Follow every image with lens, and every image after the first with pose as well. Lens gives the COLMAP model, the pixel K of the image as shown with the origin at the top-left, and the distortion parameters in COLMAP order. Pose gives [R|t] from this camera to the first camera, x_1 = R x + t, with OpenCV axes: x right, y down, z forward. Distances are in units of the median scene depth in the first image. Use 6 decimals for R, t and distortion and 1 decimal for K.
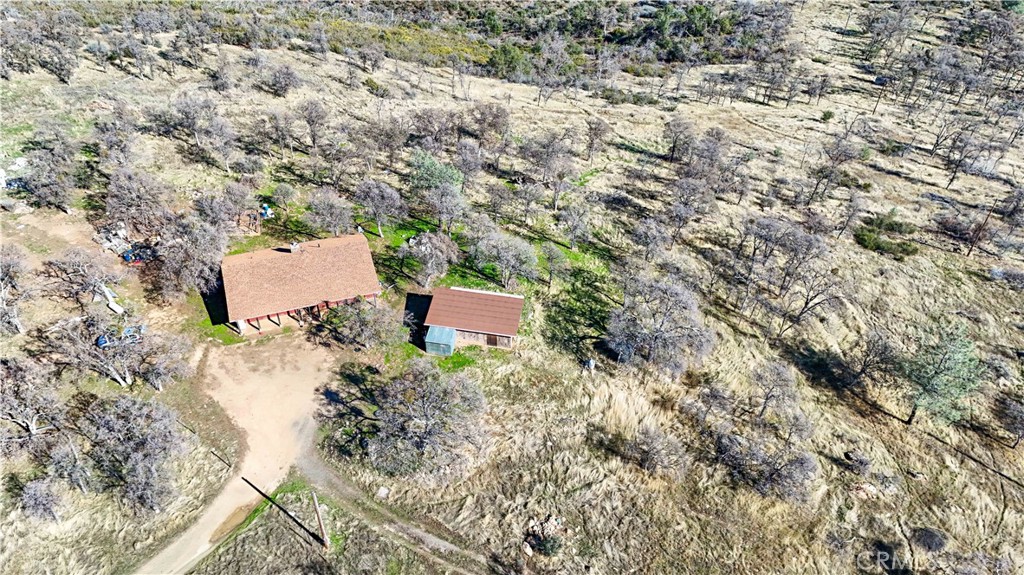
lens RADIAL K [[751.2, 0, 513.8], [0, 751.2, 286.8], [0, 0, 1]] dist [0.080319, -0.071692]
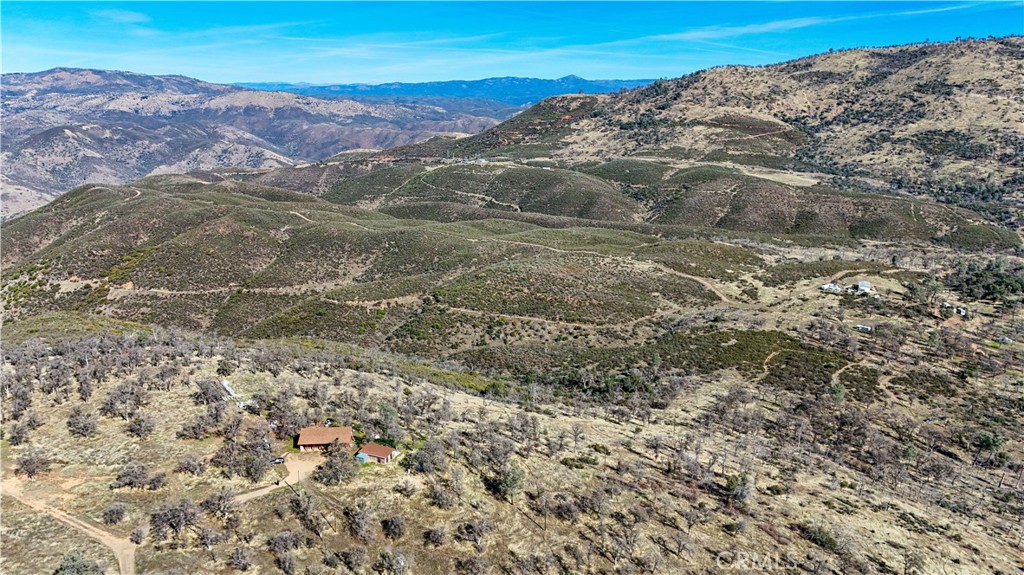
lens RADIAL K [[751.2, 0, 513.3], [0, 751.2, 287.0], [0, 0, 1]] dist [0.080319, -0.071692]
pose [[0.969708, 0.049872, -0.239124, 1.095091], [-0.154375, 0.883778, -0.441707, 0.666210], [0.189303, 0.465241, 0.864705, -1.649801]]
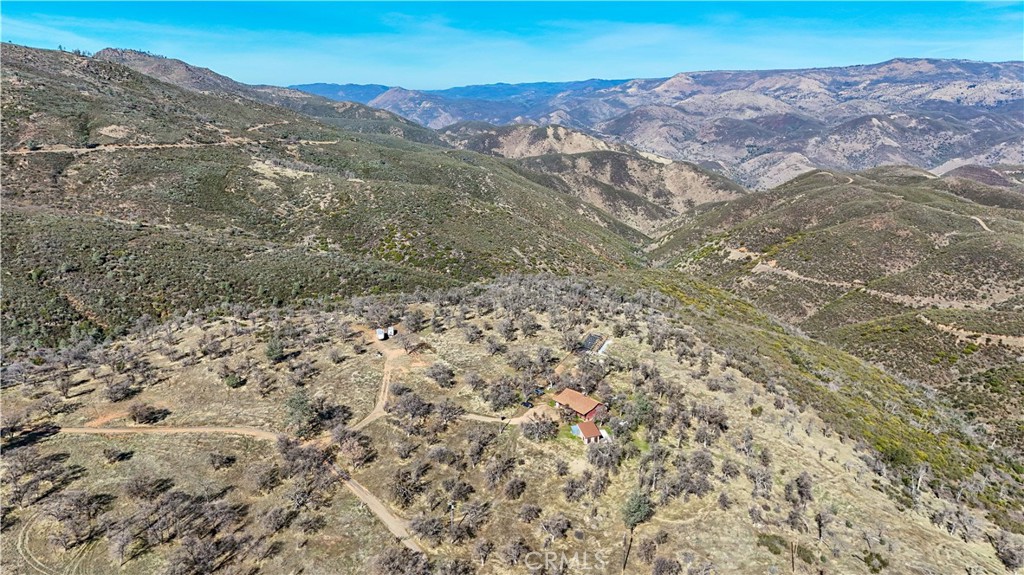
lens RADIAL K [[751.2, 0, 510.8], [0, 751.2, 281.7], [0, 0, 1]] dist [0.080319, -0.071692]
pose [[0.332020, 0.224973, -0.916051, 2.392478], [-0.620931, 0.783183, -0.032712, -0.132306], [0.710076, 0.579665, 0.399725, -0.713569]]
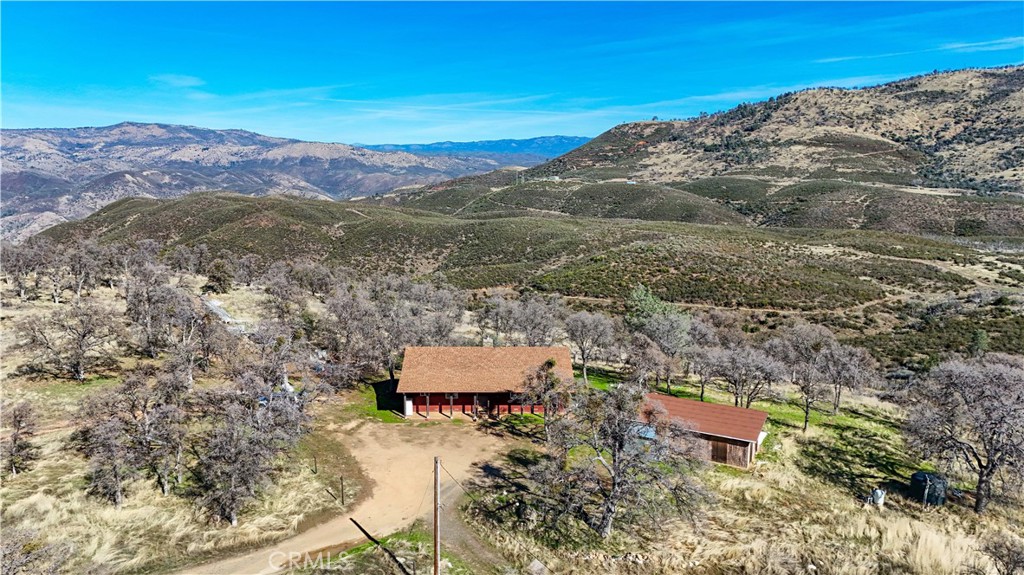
lens RADIAL K [[751.2, 0, 512.3], [0, 751.2, 285.8], [0, 0, 1]] dist [0.080319, -0.071692]
pose [[0.952496, 0.041475, -0.301713, -0.005765], [-0.194766, 0.844567, -0.498771, 0.330141], [0.234130, 0.533841, 0.812525, 0.284855]]
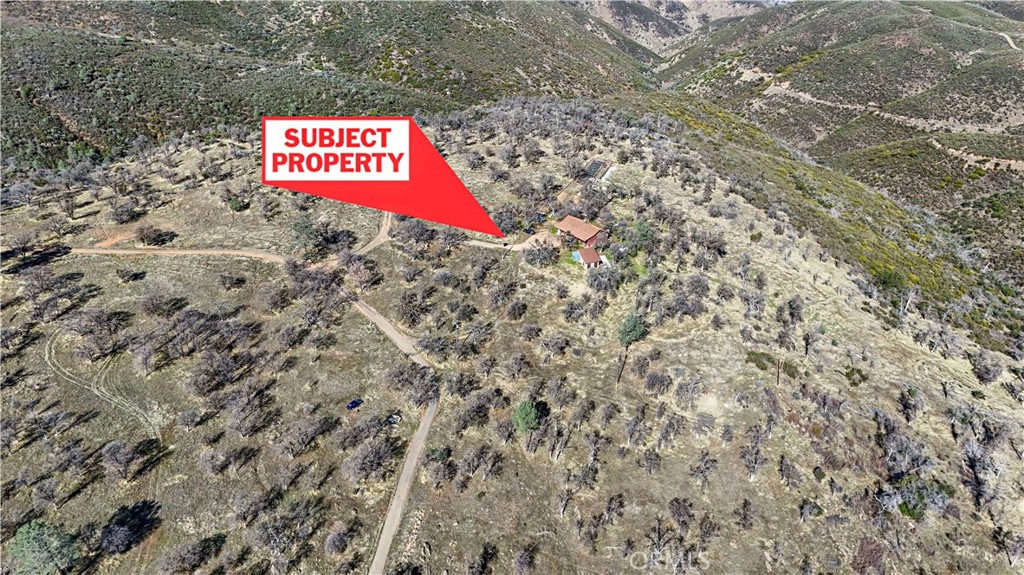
lens RADIAL K [[751.2, 0, 510.9], [0, 751.2, 286.5], [0, 0, 1]] dist [0.080319, -0.071692]
pose [[0.327840, 0.434473, -0.838901, 2.389932], [-0.624071, 0.766249, 0.152961, -0.132396], [0.709265, 0.473387, 0.522349, -0.712388]]
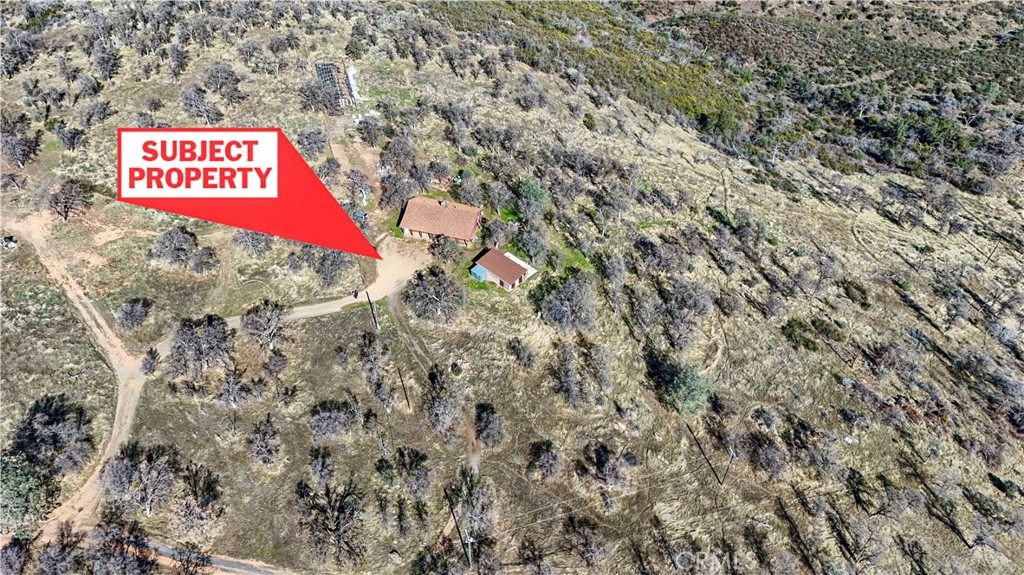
lens RADIAL K [[751.2, 0, 511.1], [0, 751.2, 290.4], [0, 0, 1]] dist [0.080319, -0.071692]
pose [[0.835002, 0.379134, -0.398785, 0.748966], [-0.362491, 0.924267, 0.119714, -0.146279], [0.413971, 0.044595, 0.909197, -0.714652]]
